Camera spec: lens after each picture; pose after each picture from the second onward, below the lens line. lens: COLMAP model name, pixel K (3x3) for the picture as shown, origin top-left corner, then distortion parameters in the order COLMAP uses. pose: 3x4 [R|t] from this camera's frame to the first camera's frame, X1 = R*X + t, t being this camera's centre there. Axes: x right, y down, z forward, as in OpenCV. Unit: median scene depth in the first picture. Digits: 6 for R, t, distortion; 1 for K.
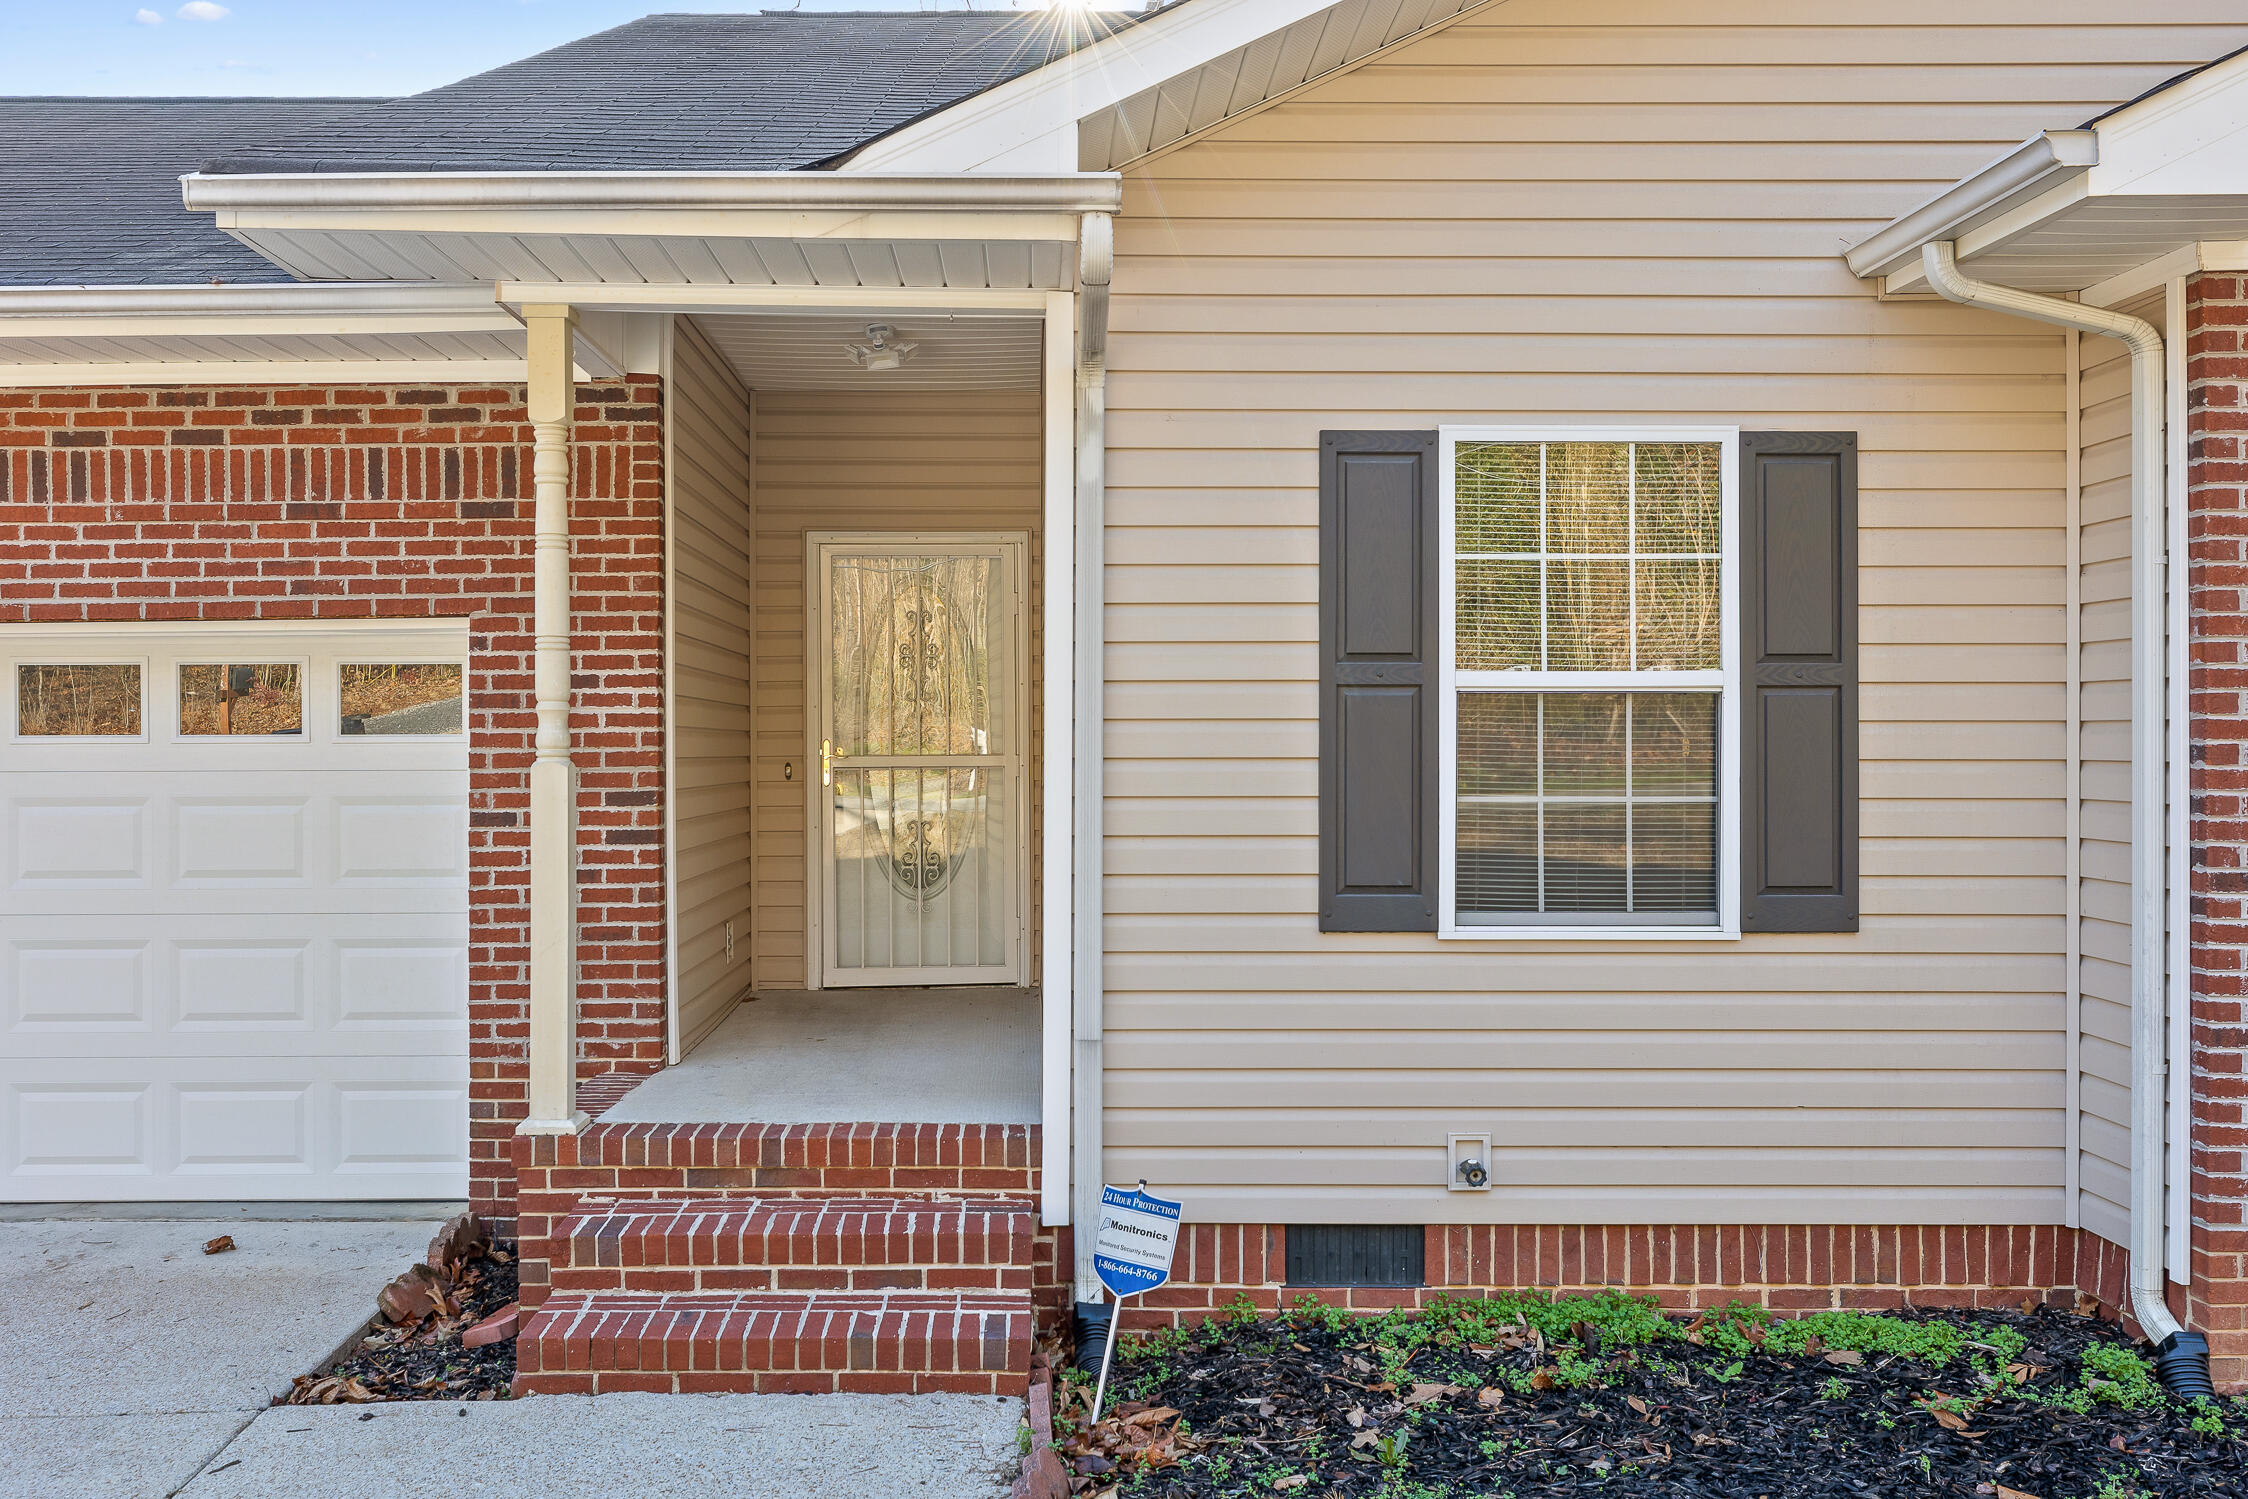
lens RADIAL K [[1978.6, 0, 1024.7], [0, 1978.6, 740.6], [0, 0, 1]] dist [0.005443, 0.003356]
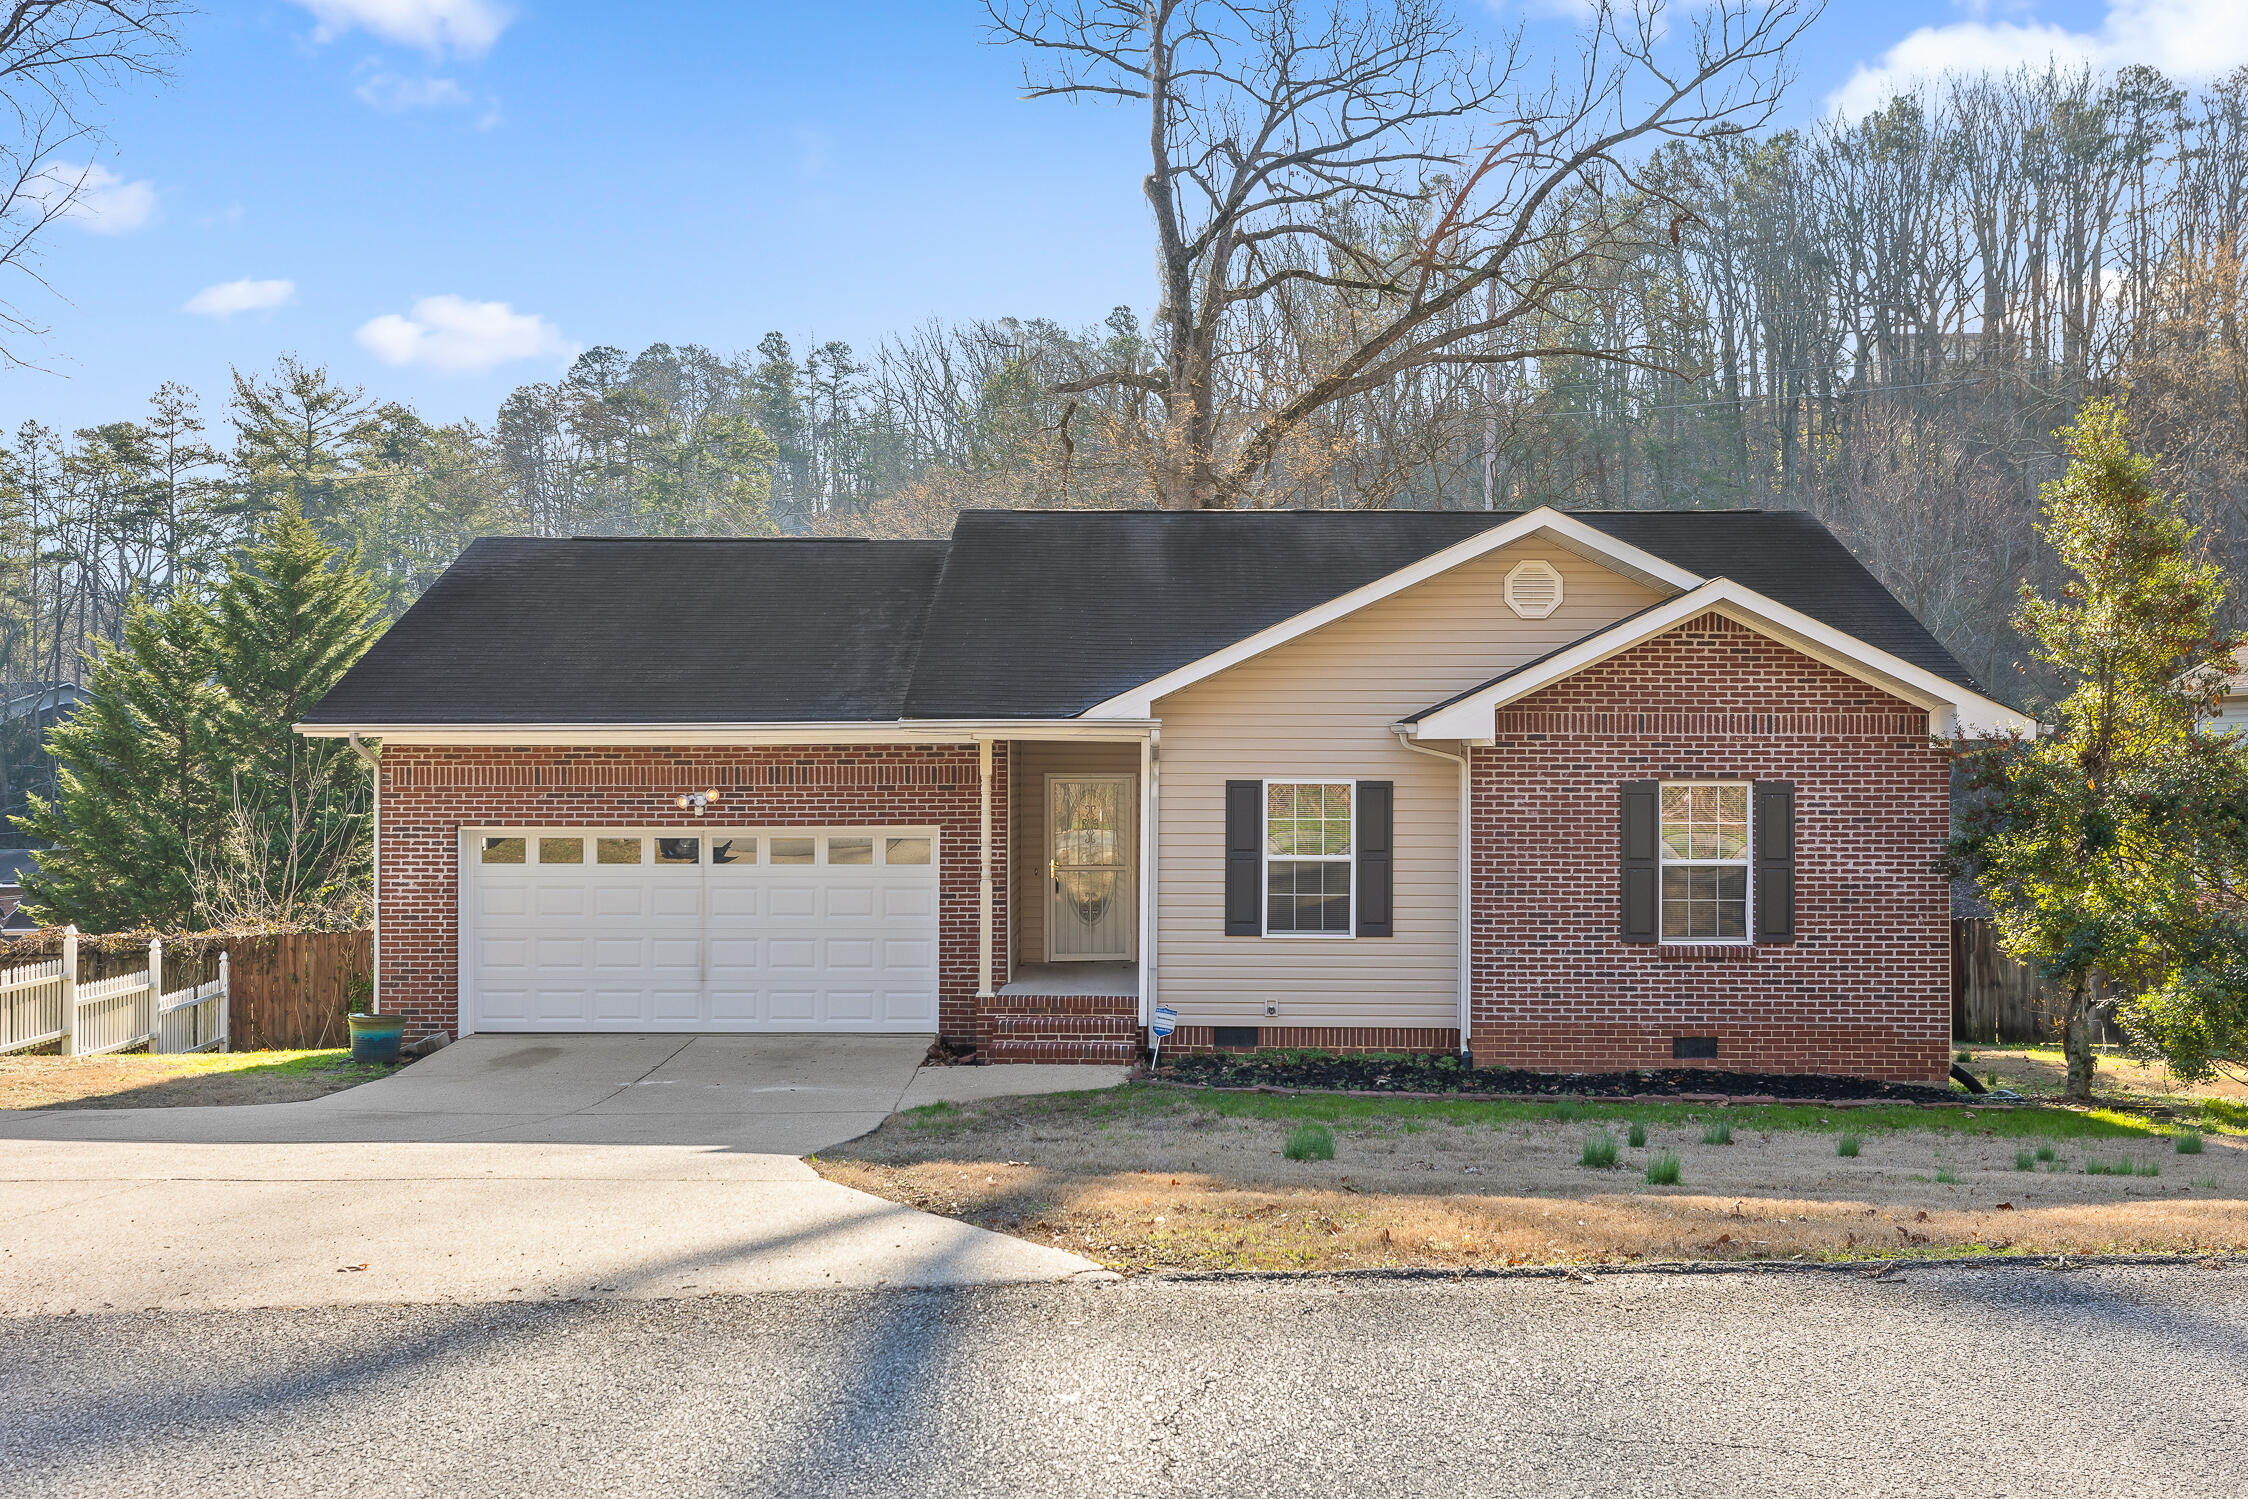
lens RADIAL K [[2008.9, 0, 1124.0], [0, 2008.9, 749.5], [0, 0, 1]] dist [0.000857, -0.003339]
pose [[0.999968, 0.005188, -0.006017, 0.002246], [-0.005241, 0.999948, -0.008801, -0.176222], [0.005971, 0.008832, 0.999943, -2.268139]]
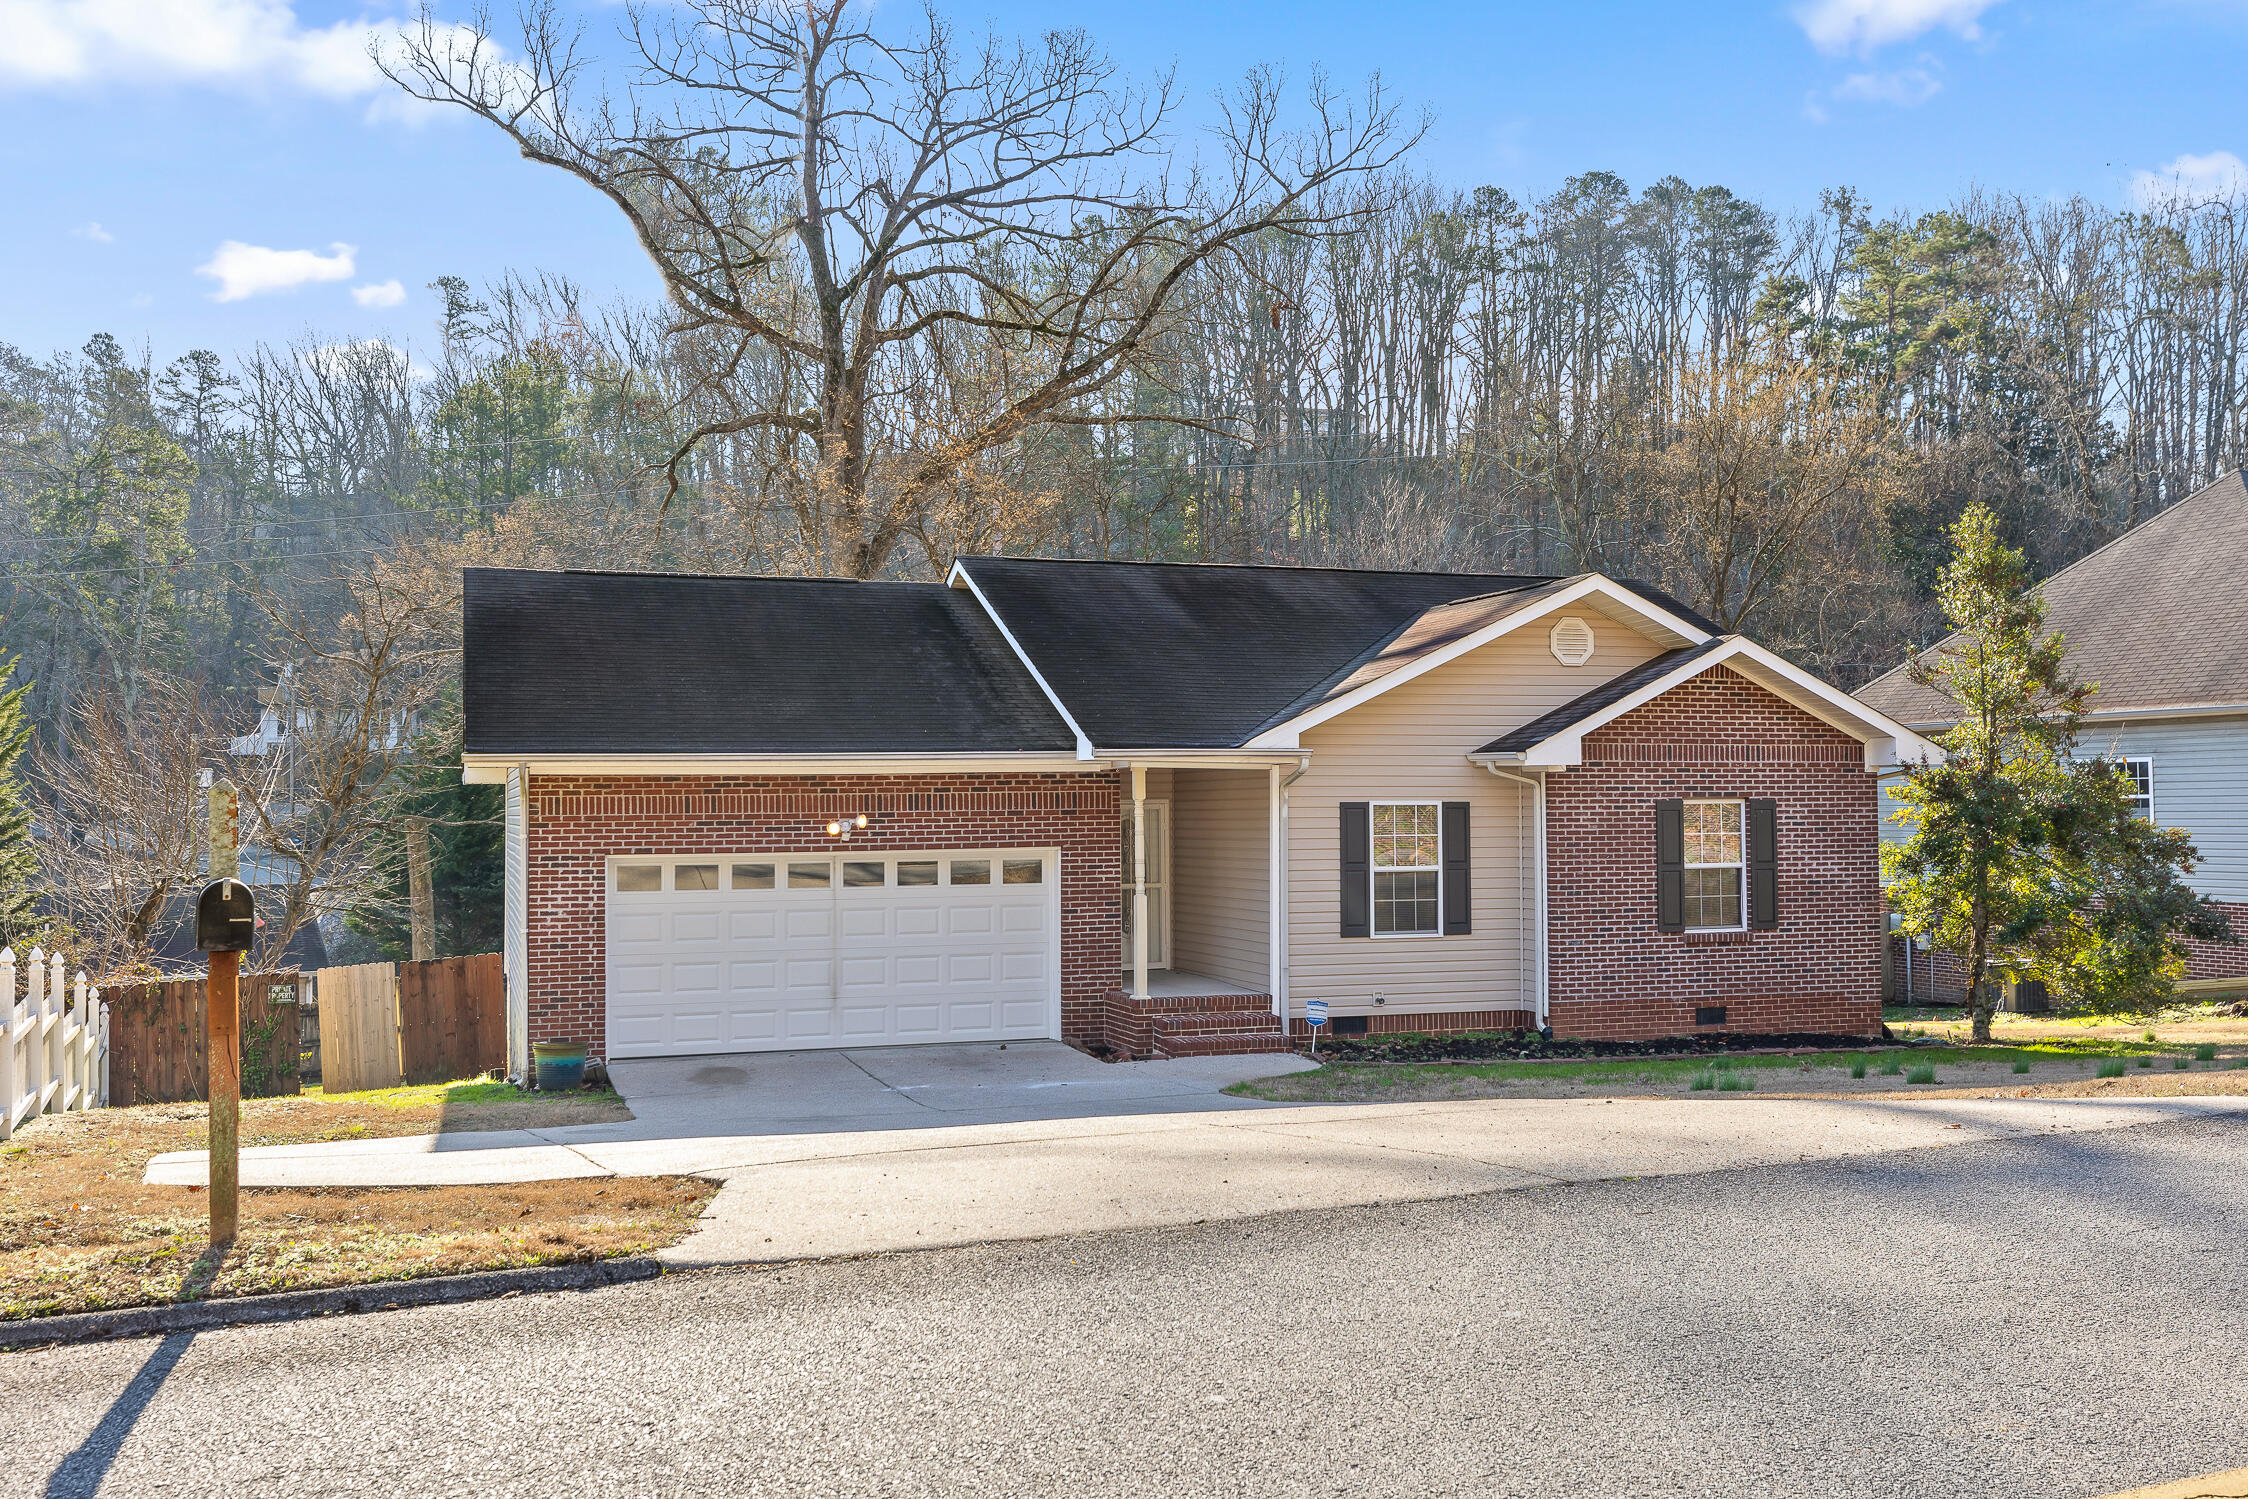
lens RADIAL K [[2008.9, 0, 1124.0], [0, 2008.9, 749.5], [0, 0, 1]] dist [0.000857, -0.003339]
pose [[0.947392, 0.005702, 0.320025, -1.438976], [0.004007, 0.999552, -0.029672, -0.144755], [-0.320051, 0.029393, 0.946944, -2.434733]]
